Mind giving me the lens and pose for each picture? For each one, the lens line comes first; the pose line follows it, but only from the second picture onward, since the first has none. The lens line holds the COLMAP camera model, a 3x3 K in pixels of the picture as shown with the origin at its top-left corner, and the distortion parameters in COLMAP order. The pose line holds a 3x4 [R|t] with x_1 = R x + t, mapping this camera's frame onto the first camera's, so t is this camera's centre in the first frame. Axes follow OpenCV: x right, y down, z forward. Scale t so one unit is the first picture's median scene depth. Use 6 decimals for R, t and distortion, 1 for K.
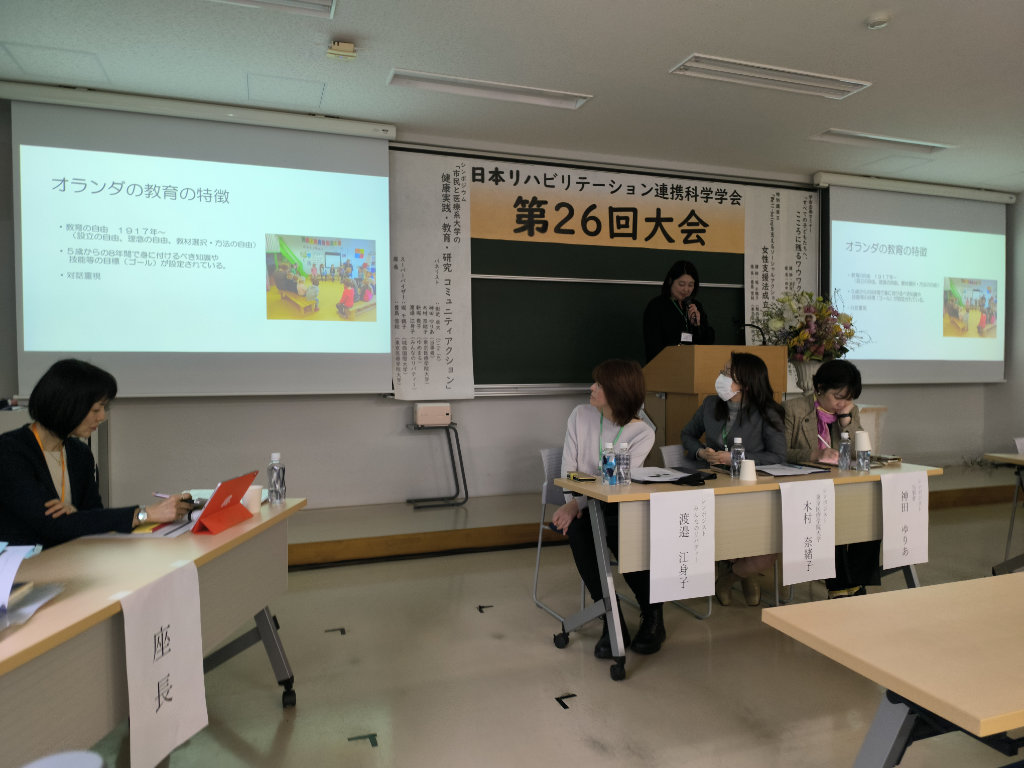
lens RADIAL K [[697.4, 0, 510.0], [0, 697.4, 388.0], [0, 0, 1]] dist [0.026591, -0.038637]
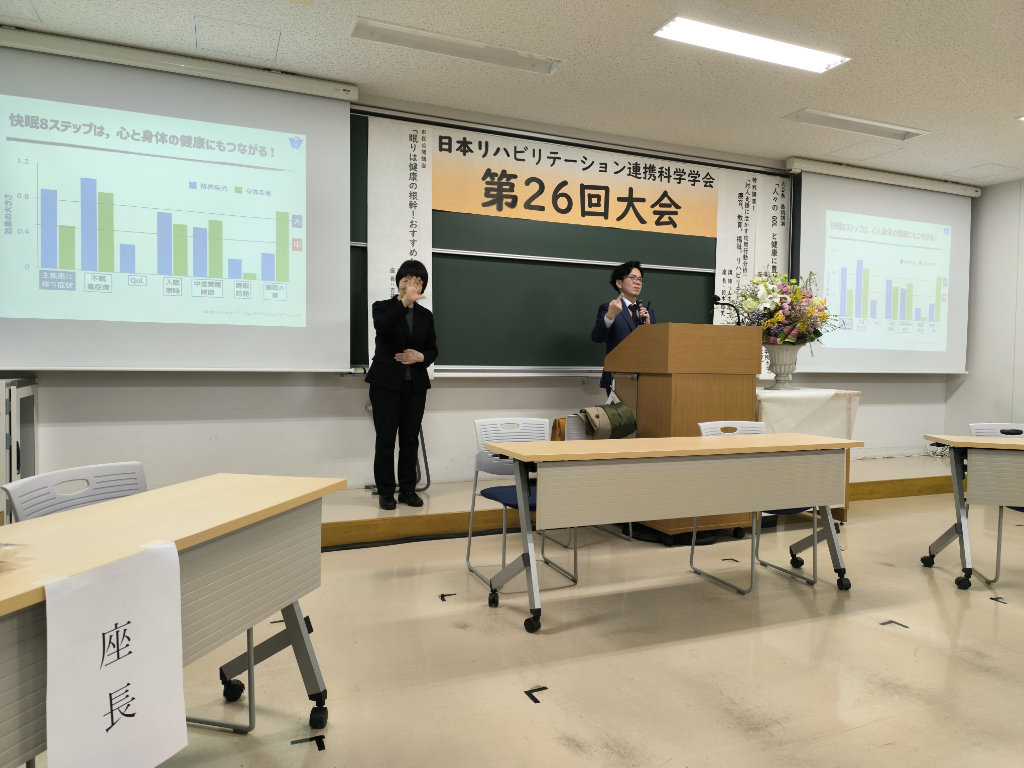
lens RADIAL K [[697.4, 0, 517.5], [0, 697.4, 385.9], [0, 0, 1]] dist [0.026591, -0.038637]
pose [[0.997809, 0.013903, 0.064687, -0.004225], [-0.014058, 0.999899, 0.001936, 0.019959], [-0.064653, -0.002841, 0.997904, 0.042903]]
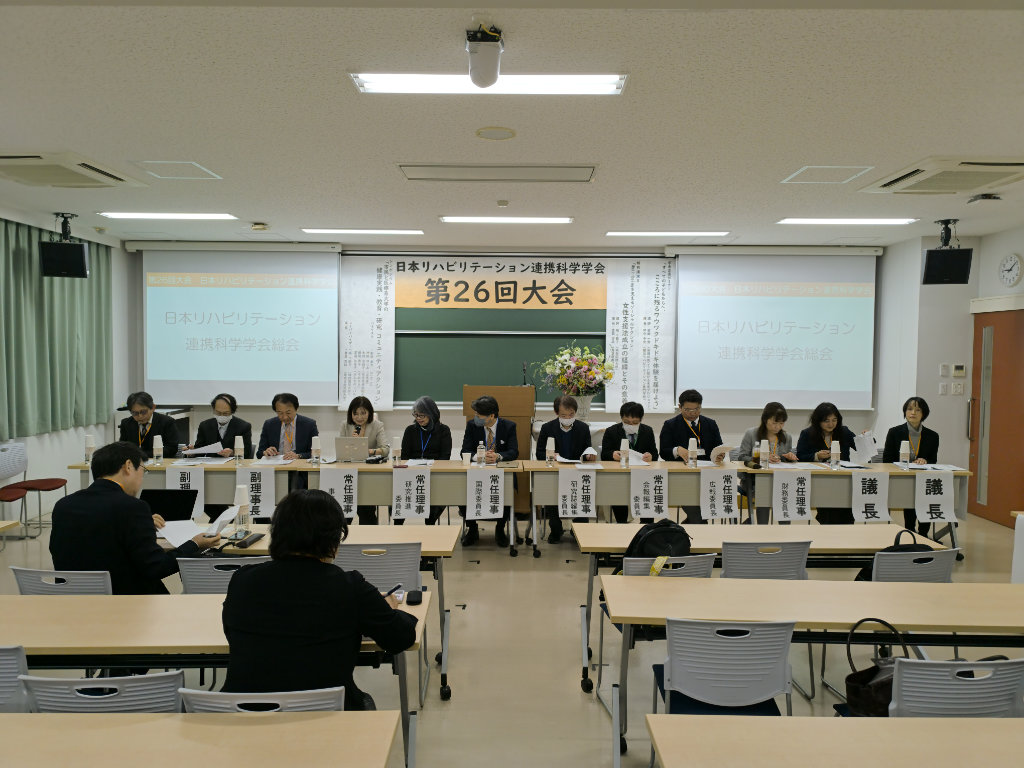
lens RADIAL K [[697.4, 0, 511.3], [0, 697.4, 388.7], [0, 0, 1]] dist [0.026591, -0.038637]
pose [[0.940875, 0.028344, -0.337567, 0.697061], [-0.024112, 0.999569, 0.016723, -0.064620], [0.337895, -0.007595, 0.941153, -0.367263]]
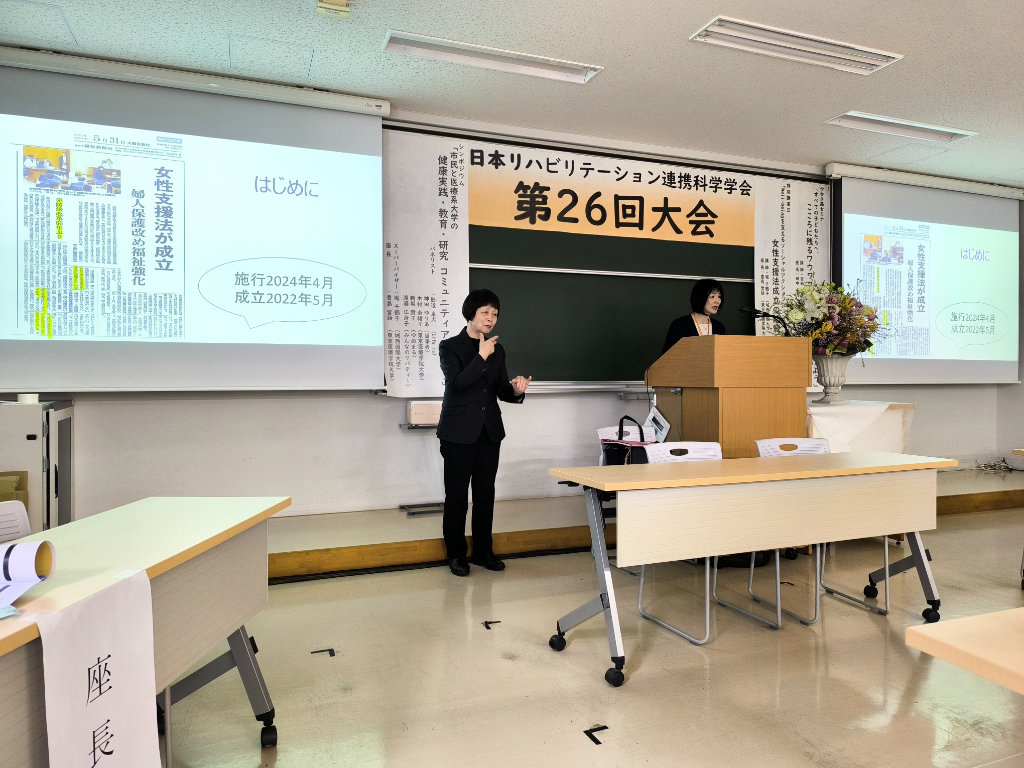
lens RADIAL K [[697.4, 0, 511.6], [0, 697.4, 385.5], [0, 0, 1]] dist [0.026591, -0.038637]
pose [[0.999714, 0.002337, 0.023810, -0.020412], [-0.001883, 0.999816, -0.019091, 0.017986], [-0.023850, 0.019041, 0.999534, 0.065647]]
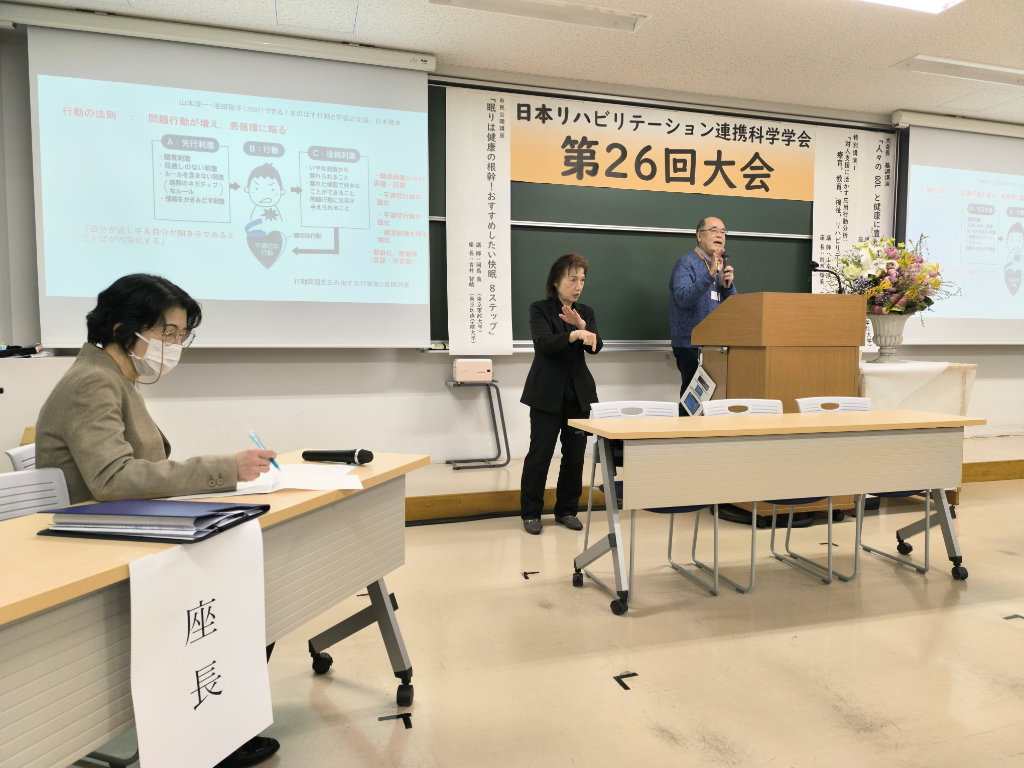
lens RADIAL K [[697.4, 0, 514.1], [0, 697.4, 386.7], [0, 0, 1]] dist [0.026591, -0.038637]
pose [[0.998748, 0.010056, -0.049007, -0.009179], [-0.008237, 0.999275, 0.037184, 0.022665], [0.049345, -0.036733, 0.998106, 0.062276]]
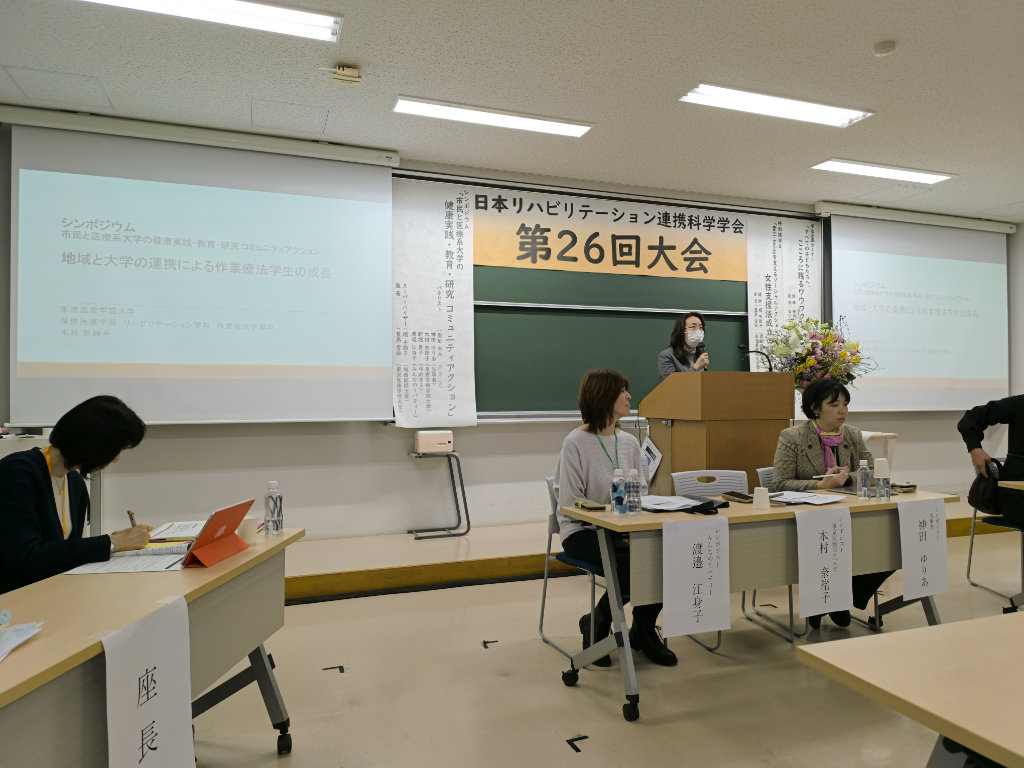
lens RADIAL K [[697.4, 0, 516.2], [0, 697.4, 385.4], [0, 0, 1]] dist [0.026591, -0.038637]
pose [[0.999947, 0.000538, 0.010269, -0.005692], [-0.000057, 0.998903, -0.046822, 0.003218], [-0.010283, 0.046819, 0.998850, 0.014115]]
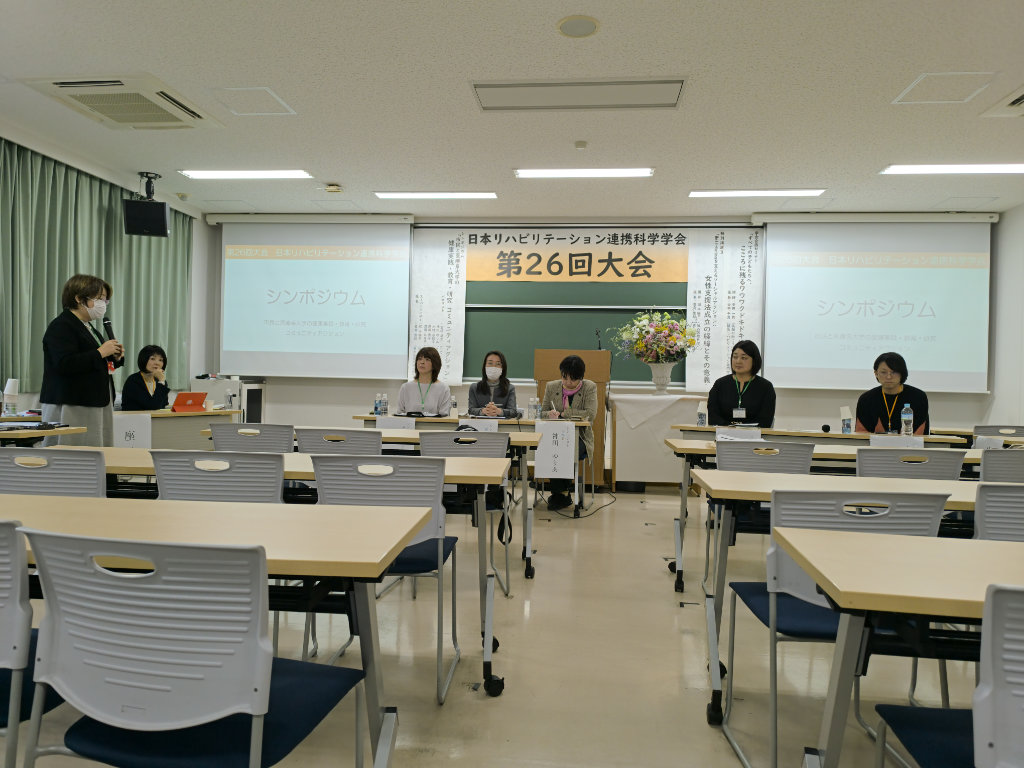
lens RADIAL K [[697.4, 0, 505.6], [0, 697.4, 382.4], [0, 0, 1]] dist [0.026591, -0.038637]
pose [[0.899711, 0.024798, -0.435780, 0.669388], [-0.042490, 0.998619, -0.030898, 0.048104], [0.434412, 0.046316, 0.899522, -0.310235]]
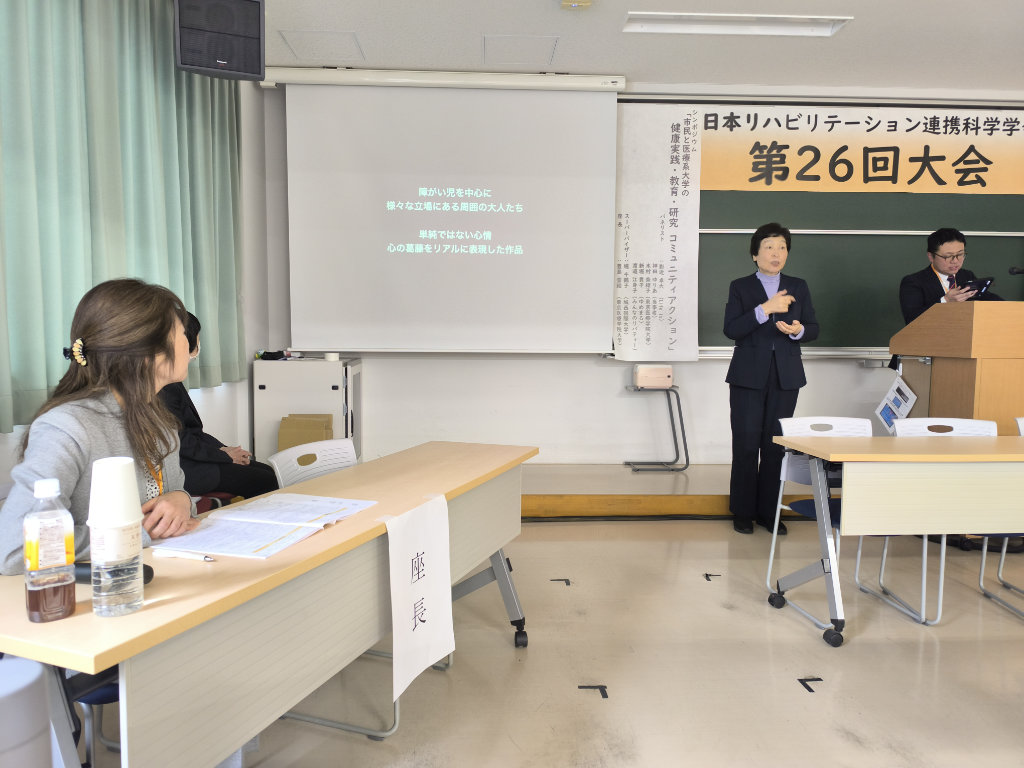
lens RADIAL K [[697.4, 0, 497.8], [0, 697.4, 386.2], [0, 0, 1]] dist [0.026591, -0.038637]
pose [[0.952027, 0.033062, -0.304224, -0.019923], [-0.020199, 0.998768, 0.045332, 0.011314], [0.305347, -0.037013, 0.951521, 0.008563]]
